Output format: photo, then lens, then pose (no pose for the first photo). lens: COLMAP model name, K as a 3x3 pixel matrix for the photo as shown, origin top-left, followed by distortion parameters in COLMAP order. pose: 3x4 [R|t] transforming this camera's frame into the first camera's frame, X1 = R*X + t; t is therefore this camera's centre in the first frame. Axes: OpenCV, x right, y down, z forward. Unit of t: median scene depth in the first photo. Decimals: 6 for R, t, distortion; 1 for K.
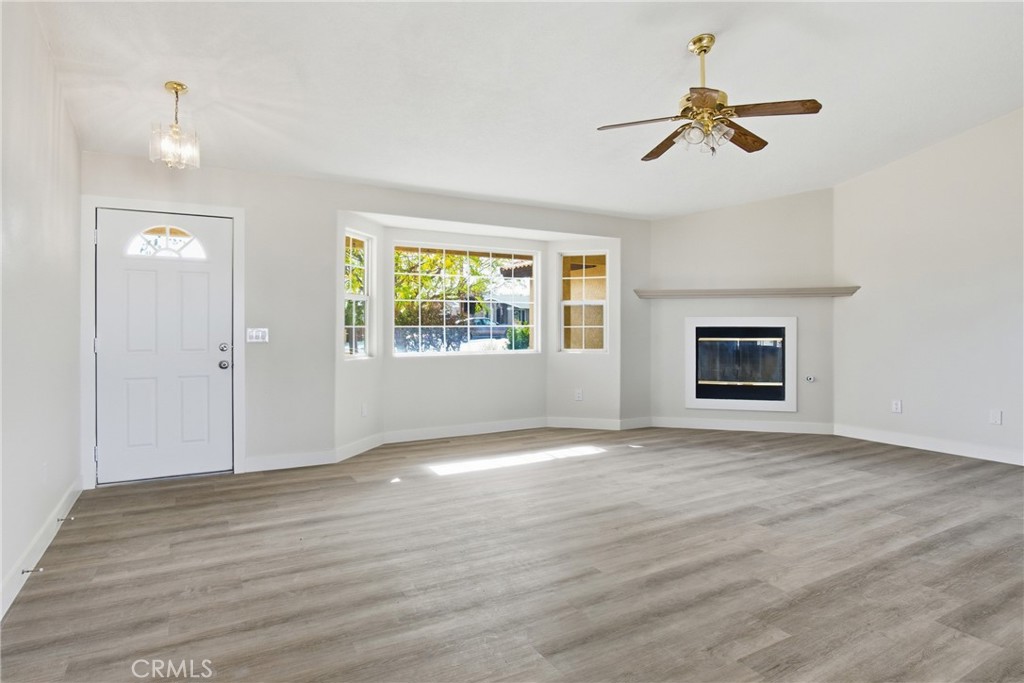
lens RADIAL K [[556.1, 0, 512.0], [0, 556.1, 333.5], [0, 0, 1]] dist [-0.023749, 0.003277]
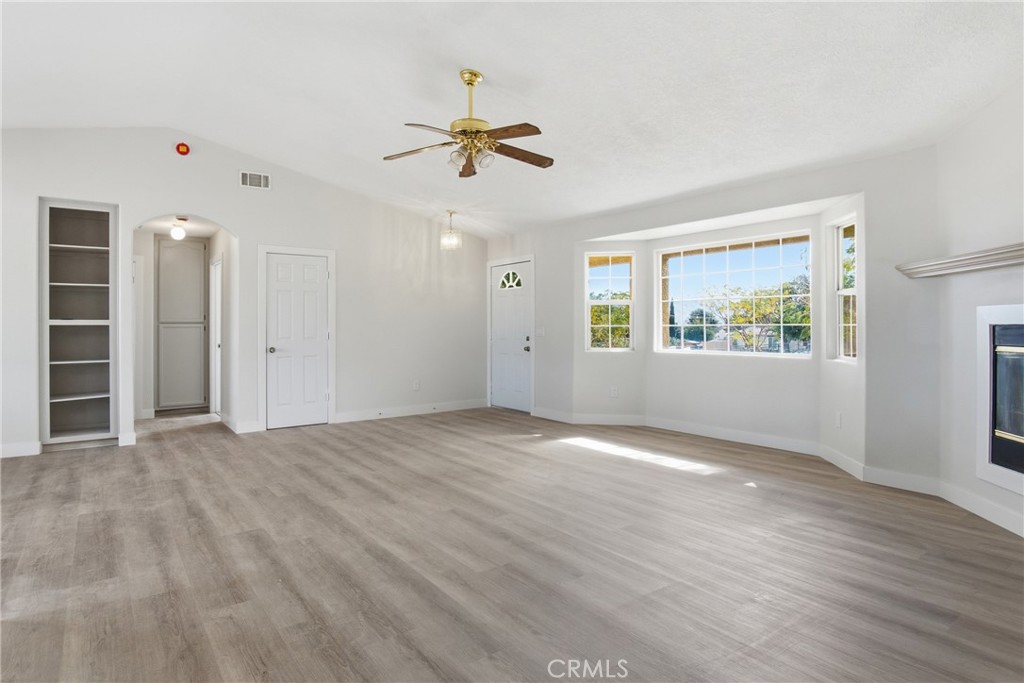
lens RADIAL K [[565.6, 0, 512.7], [0, 565.6, 327.9], [0, 0, 1]] dist [-0.022754, 0.000709]
pose [[0.127807, 0.001628, -0.991798, 0.819581], [-0.008818, 0.999961, 0.000506, -0.005424], [0.991760, 0.008681, 0.127816, 0.510929]]
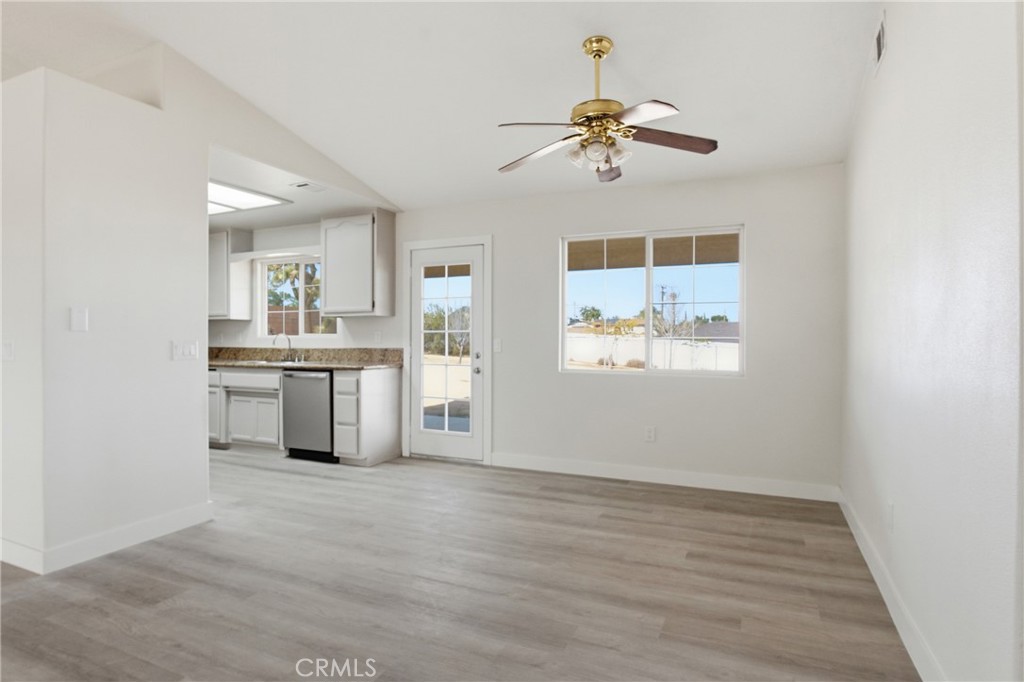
lens RADIAL K [[556.1, 0, 512.0], [0, 556.1, 333.0], [0, 0, 1]] dist [-0.023749, 0.003277]
pose [[-0.586337, 0.008165, 0.810026, -0.137159], [0.009190, 0.999952, -0.003427, 0.000171], [-0.810015, 0.005434, -0.586384, 0.182349]]
